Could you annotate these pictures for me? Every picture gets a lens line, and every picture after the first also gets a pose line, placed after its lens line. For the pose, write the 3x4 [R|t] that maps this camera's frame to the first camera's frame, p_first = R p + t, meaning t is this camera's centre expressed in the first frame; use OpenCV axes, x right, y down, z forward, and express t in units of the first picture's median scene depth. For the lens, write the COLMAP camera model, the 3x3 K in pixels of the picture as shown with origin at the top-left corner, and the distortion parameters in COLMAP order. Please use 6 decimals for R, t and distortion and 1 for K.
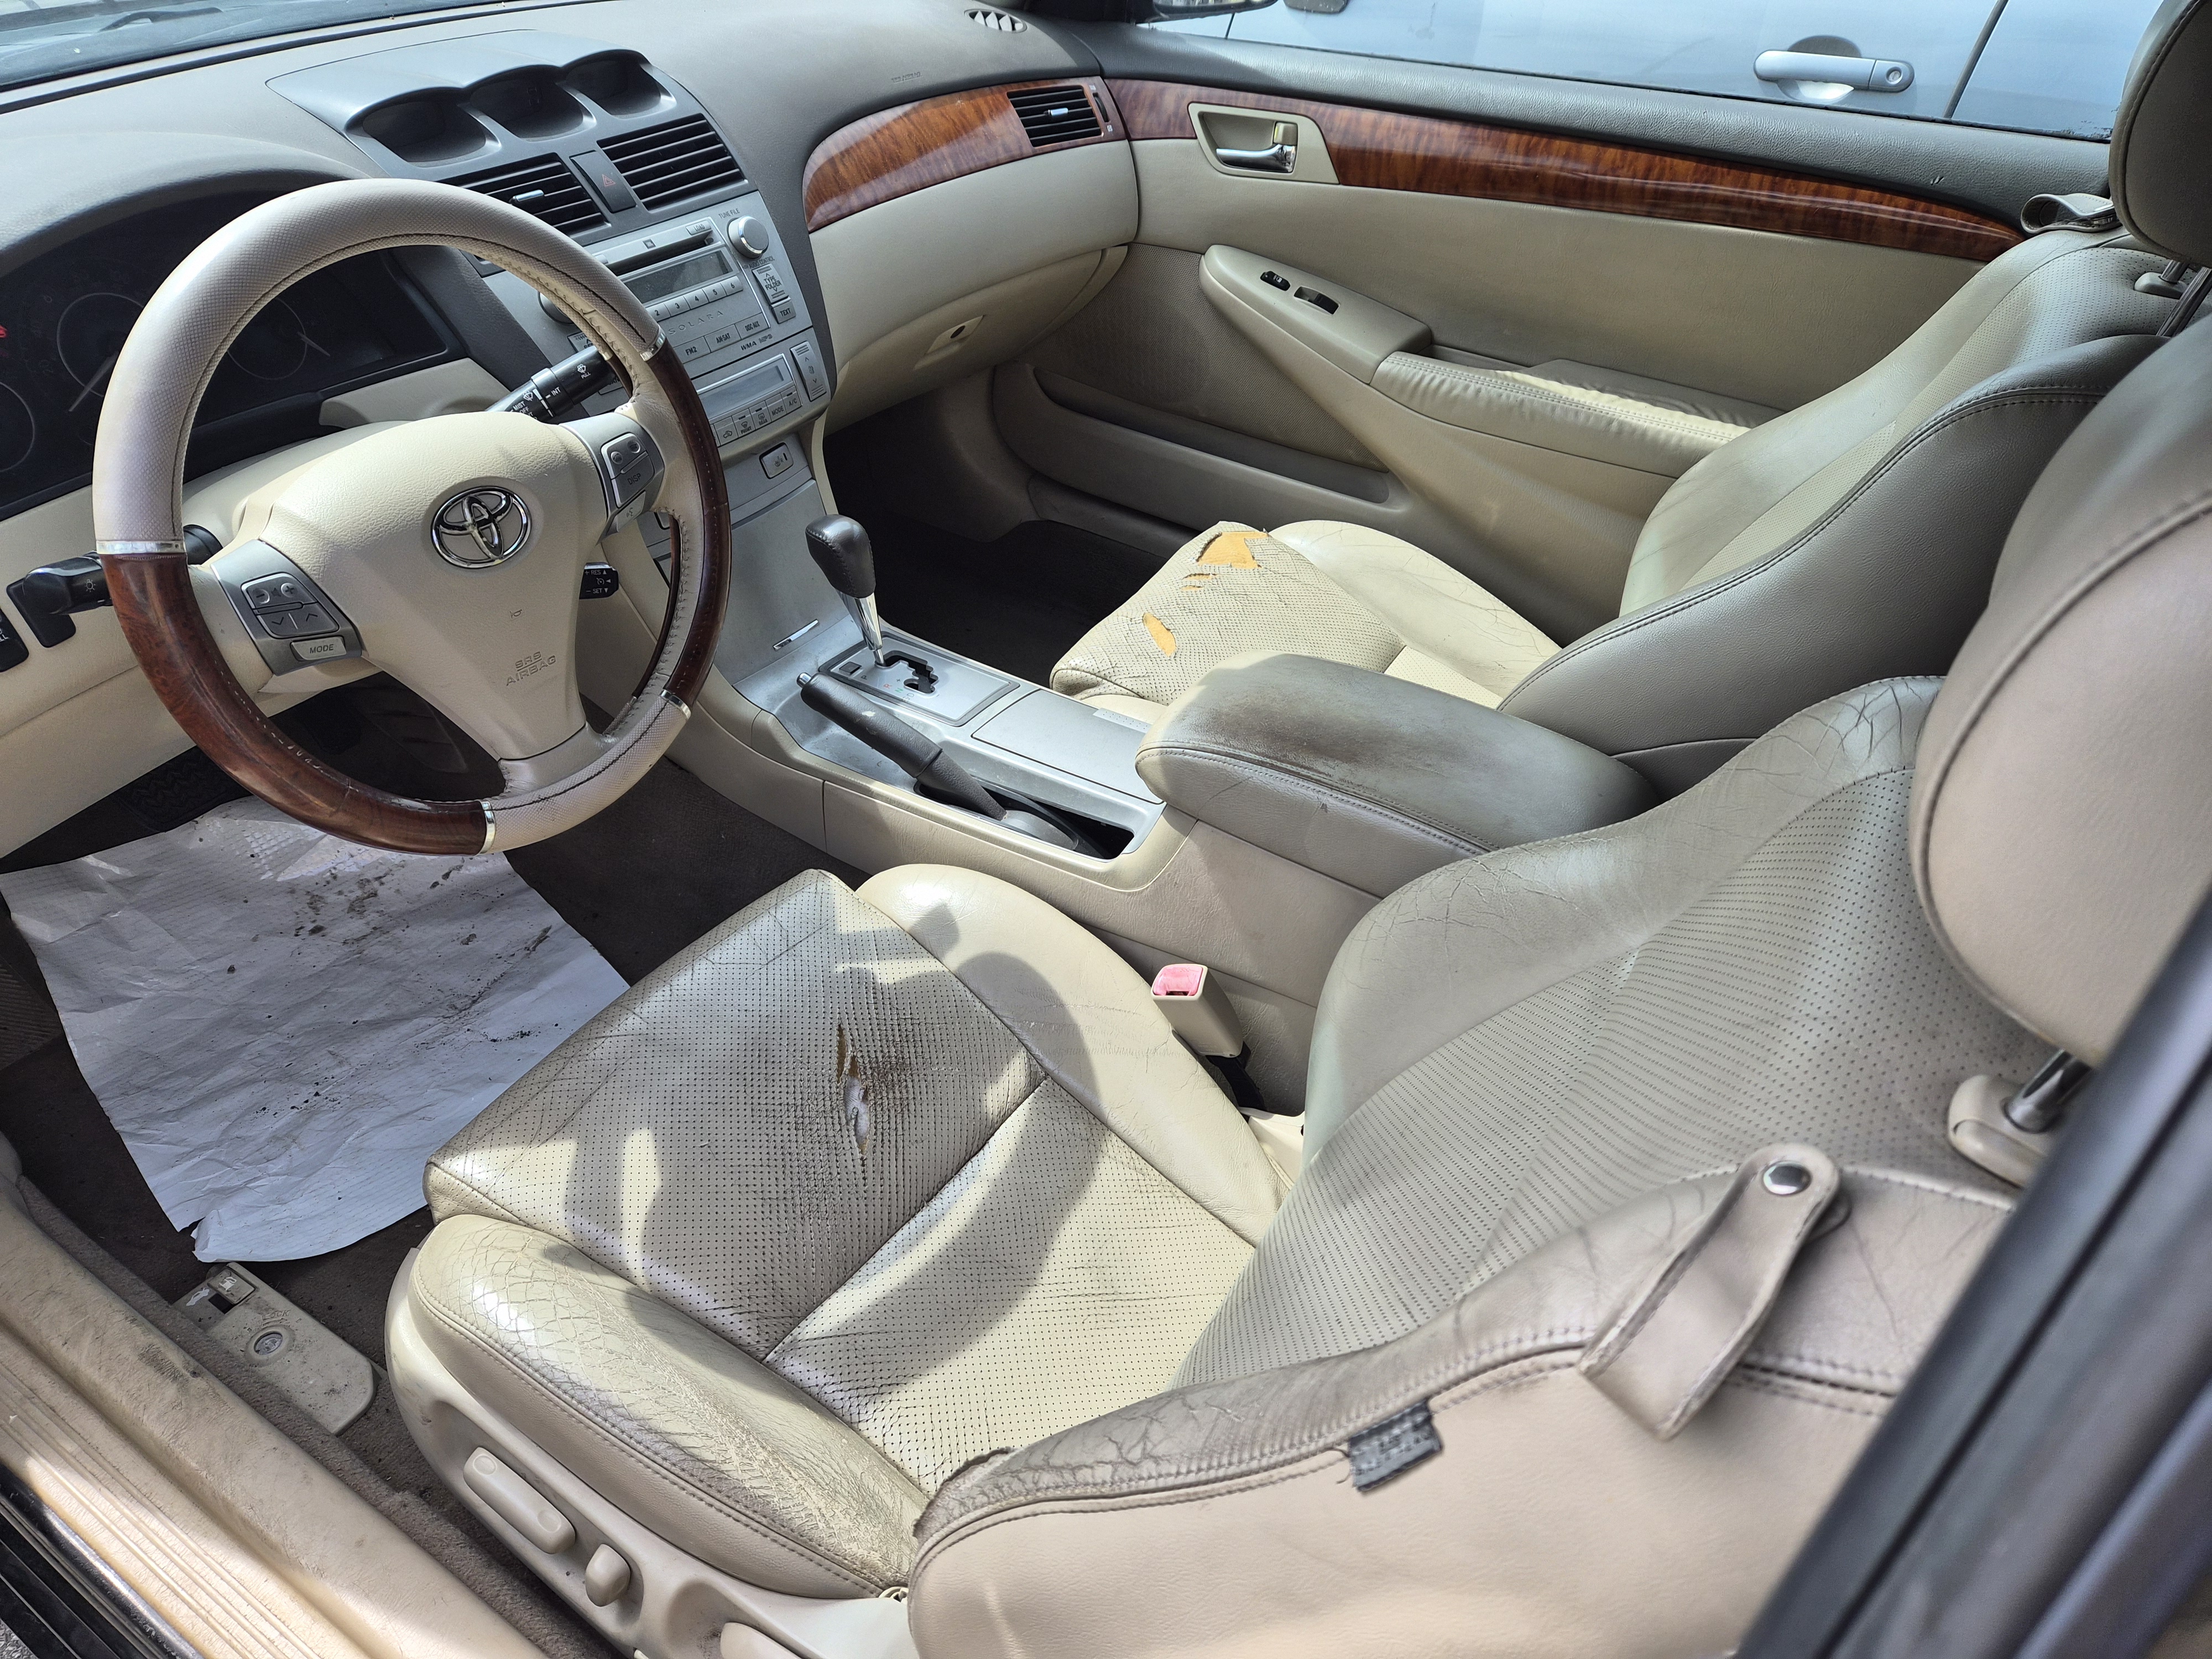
lens RADIAL K [[1518.8, 0, 1110.6], [0, 1518.8, 798.7], [0, 0, 1]] dist [0.074412, -0.071025]
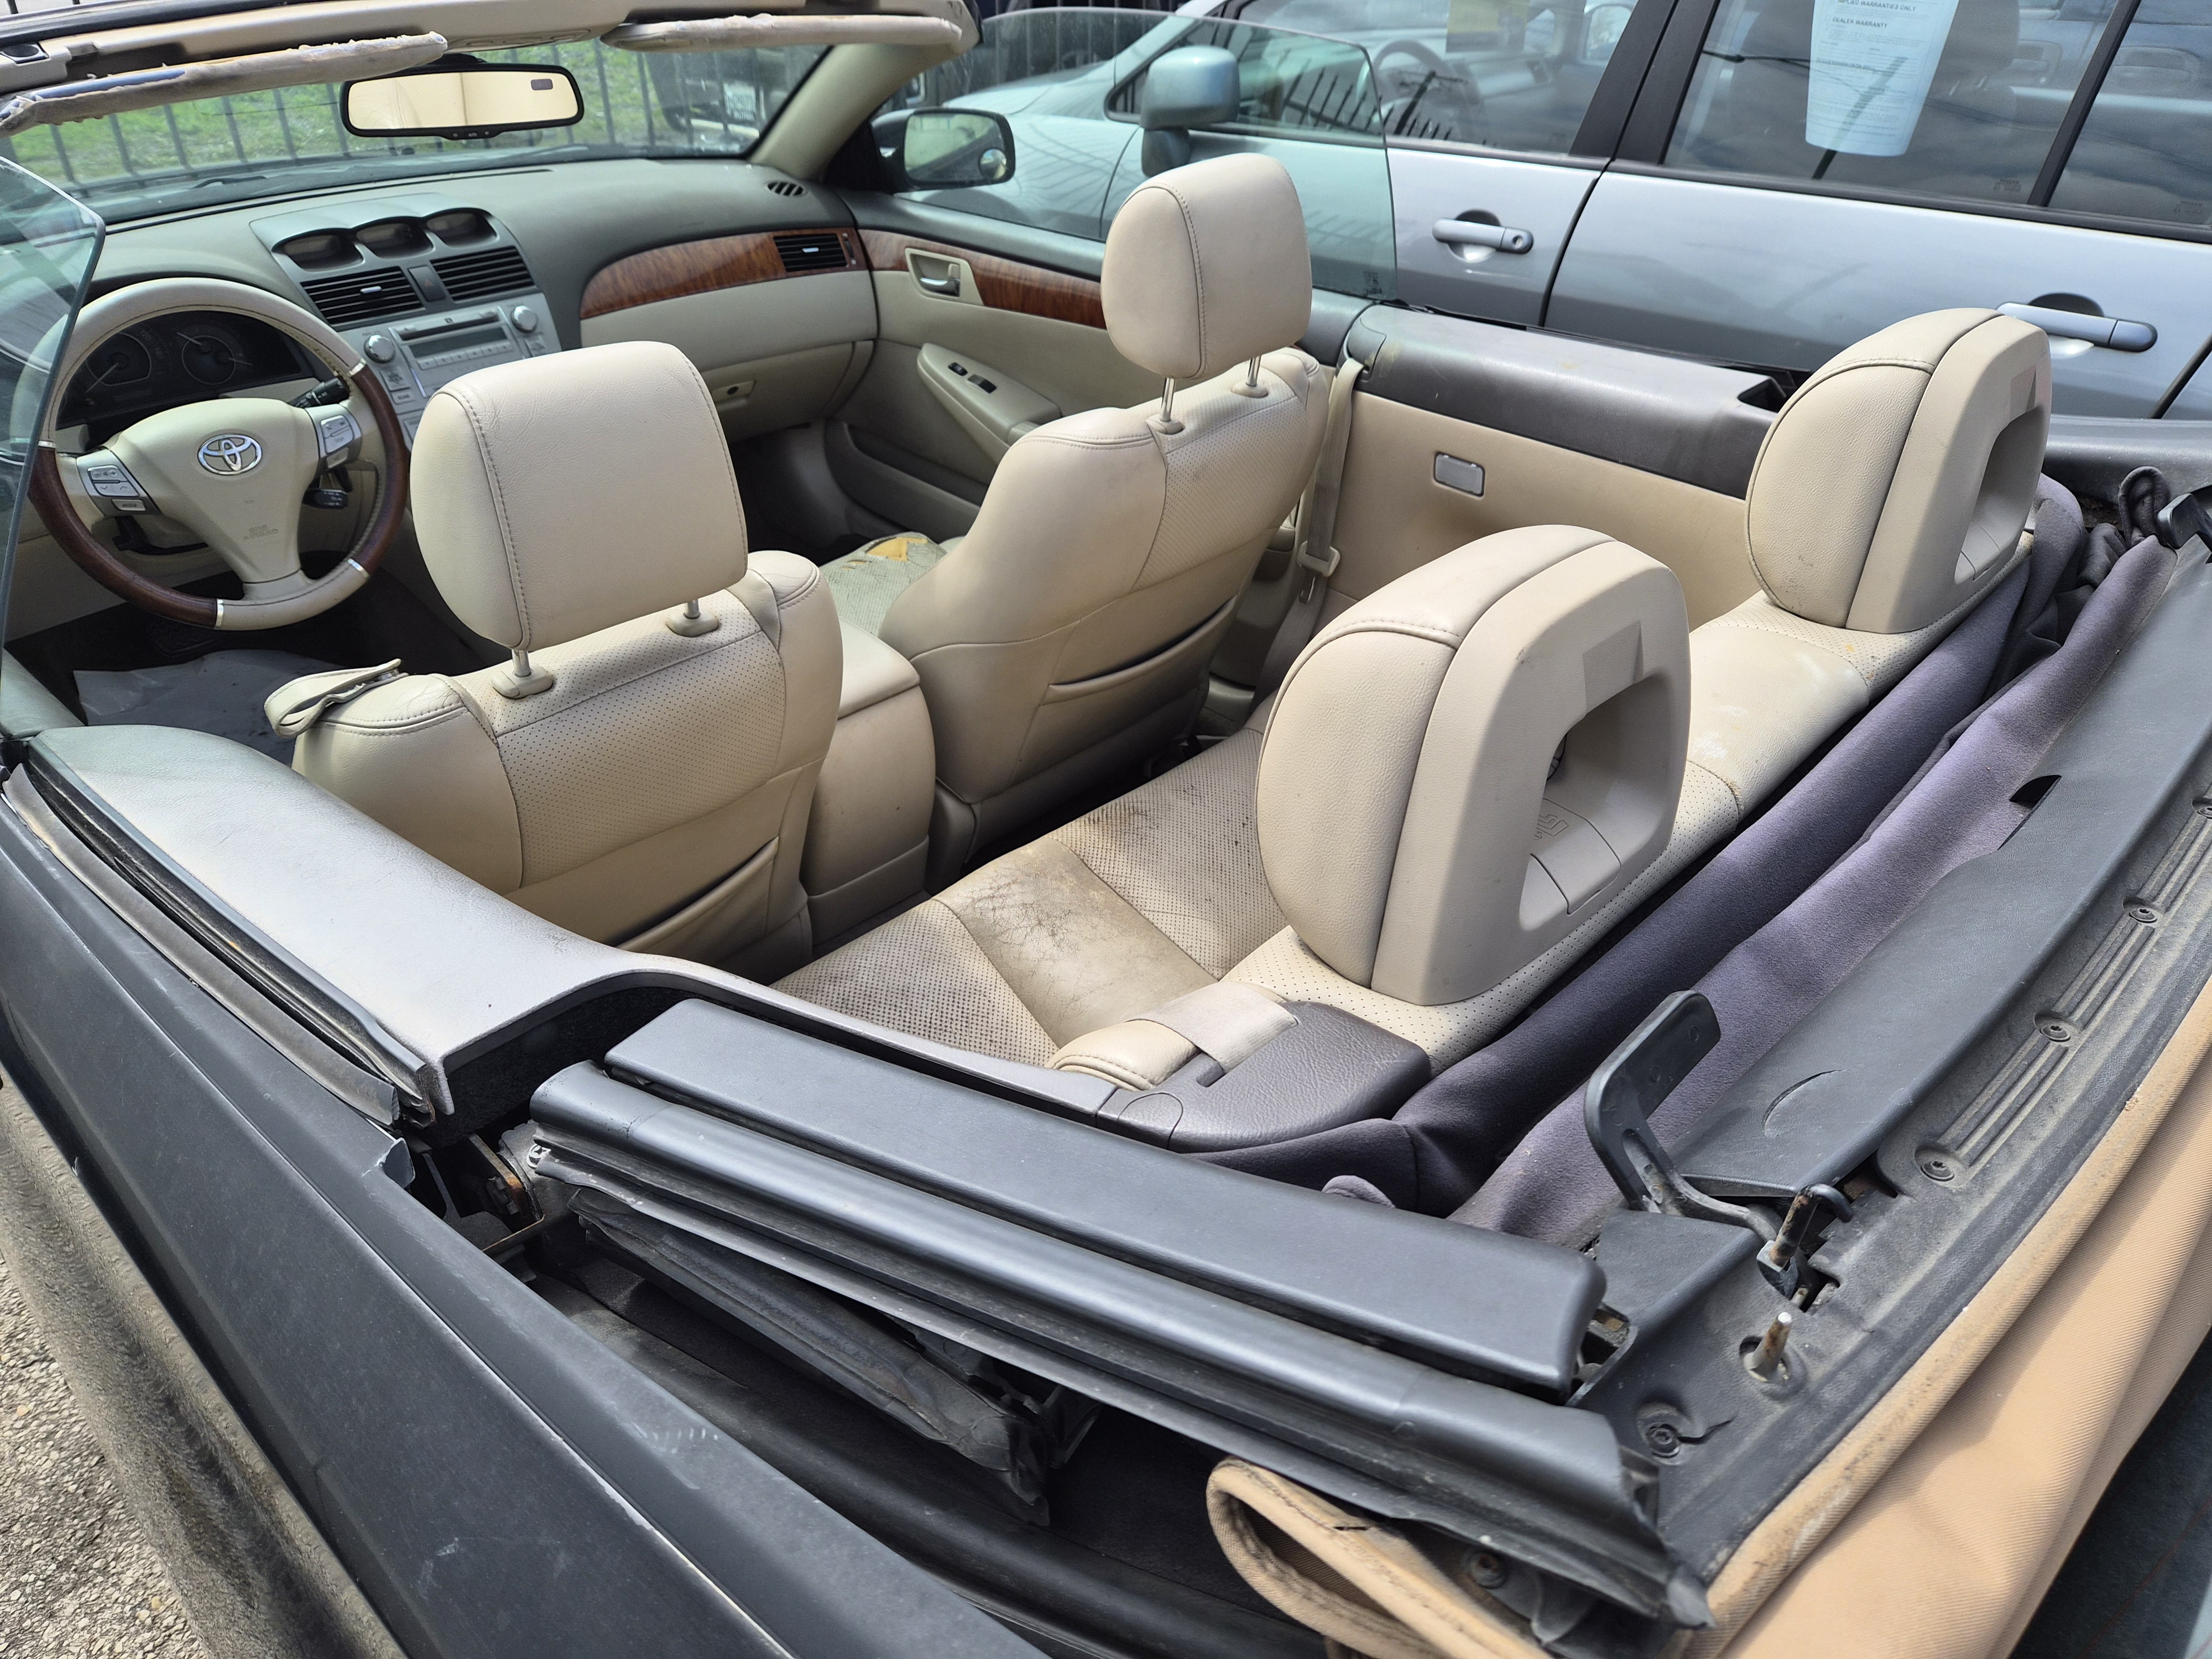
lens RADIAL K [[1461.3, 0, 1063.8], [0, 1461.3, 762.0], [0, 0, 1]] dist [0.059766, -0.042227]
pose [[0.972933, 0.101784, -0.207466, 0.619743], [-0.116878, 0.991221, -0.061811, 0.116262], [0.199353, 0.084387, 0.976287, -0.337486]]
